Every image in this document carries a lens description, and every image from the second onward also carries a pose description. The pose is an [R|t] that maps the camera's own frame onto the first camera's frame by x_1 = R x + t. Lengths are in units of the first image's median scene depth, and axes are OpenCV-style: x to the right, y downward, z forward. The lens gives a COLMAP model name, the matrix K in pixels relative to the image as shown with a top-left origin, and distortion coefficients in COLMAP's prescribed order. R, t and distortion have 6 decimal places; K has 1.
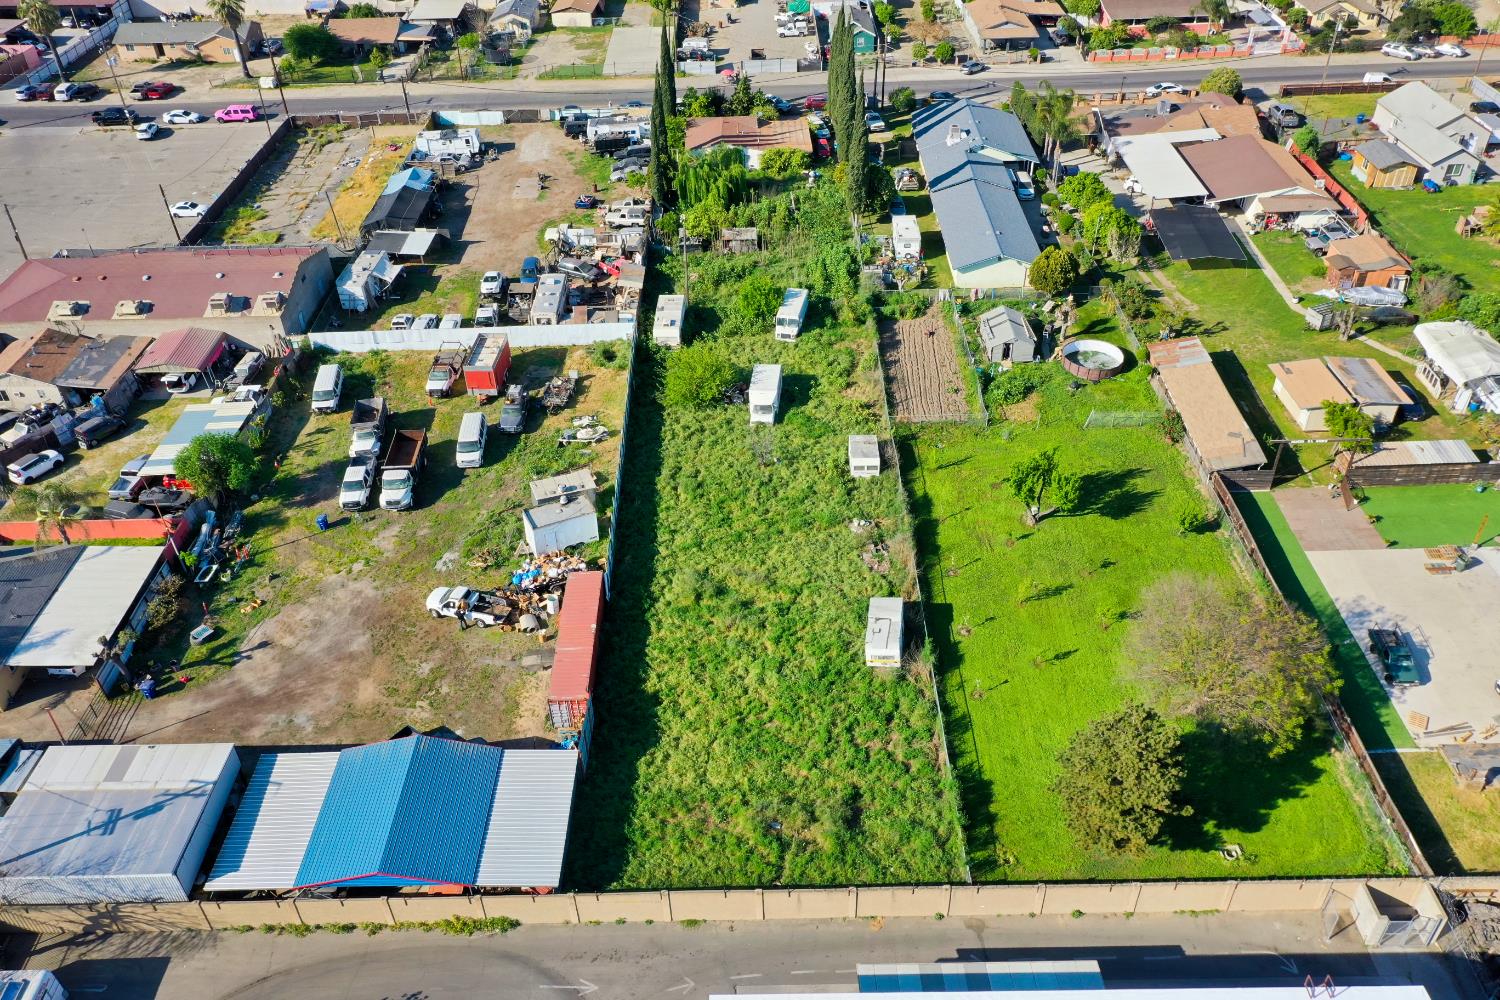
lens RADIAL K [[1191.1, 0, 747.1], [0, 1191.1, 499.0], [0, 0, 1]] dist [0.007730, 0.007555]
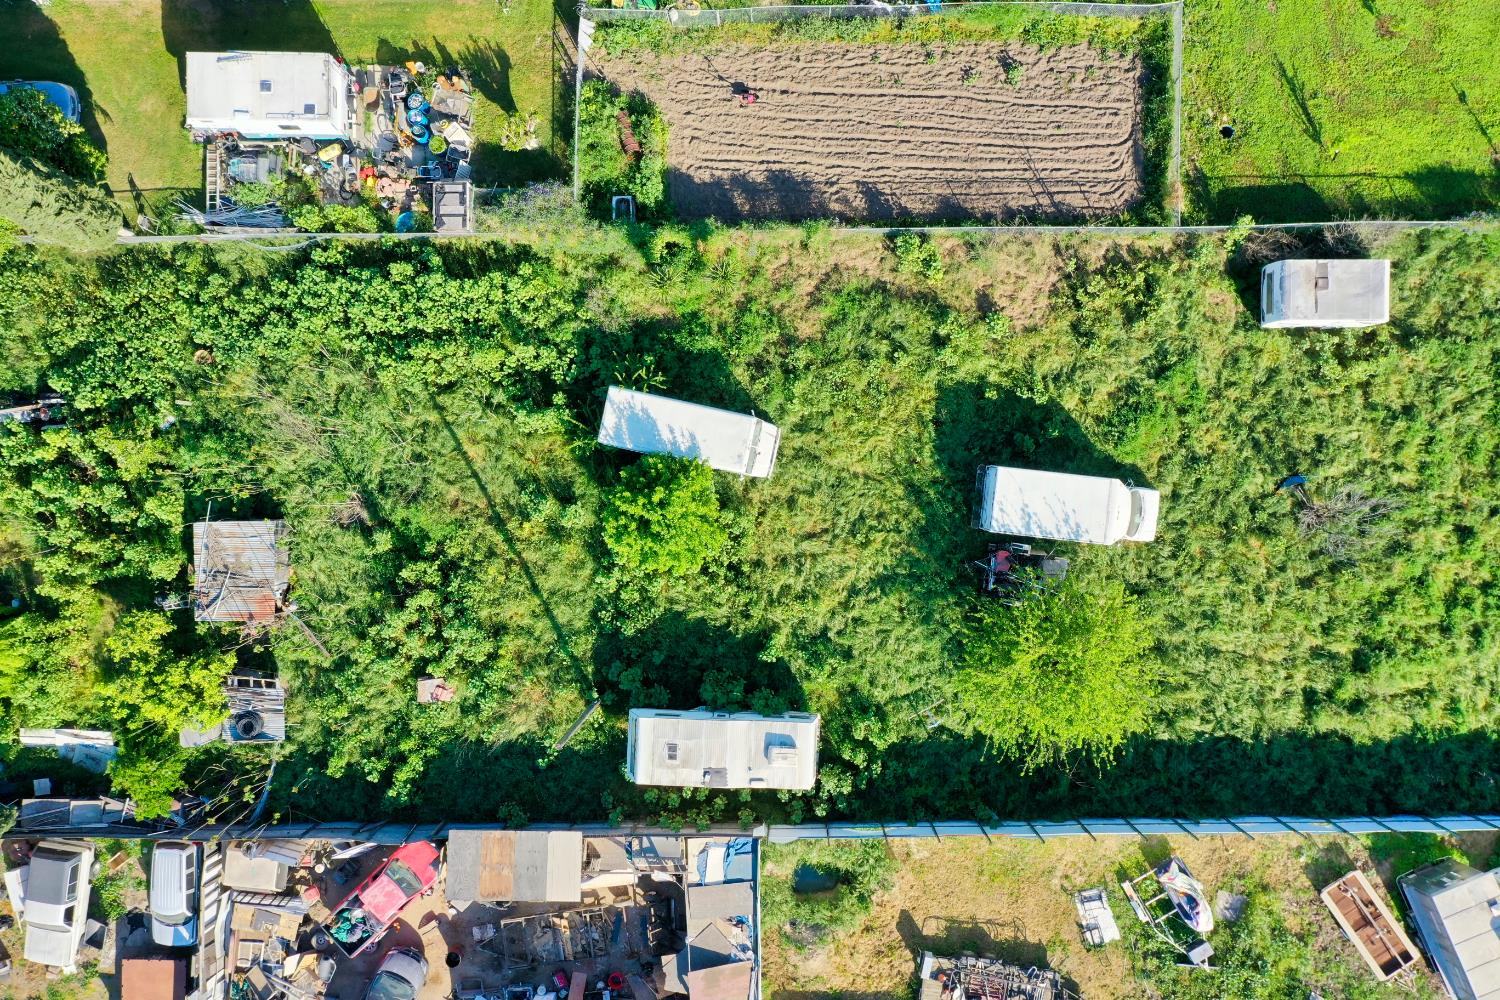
lens RADIAL K [[1191.1, 0, 747.1], [0, 1191.1, 499.0], [0, 0, 1]] dist [0.007730, 0.007555]
pose [[-0.000229, -0.999683, 0.025178, 0.006701], [0.629293, 0.019424, 0.776925, -0.471021], [-0.777168, 0.016022, 0.629089, 0.783372]]
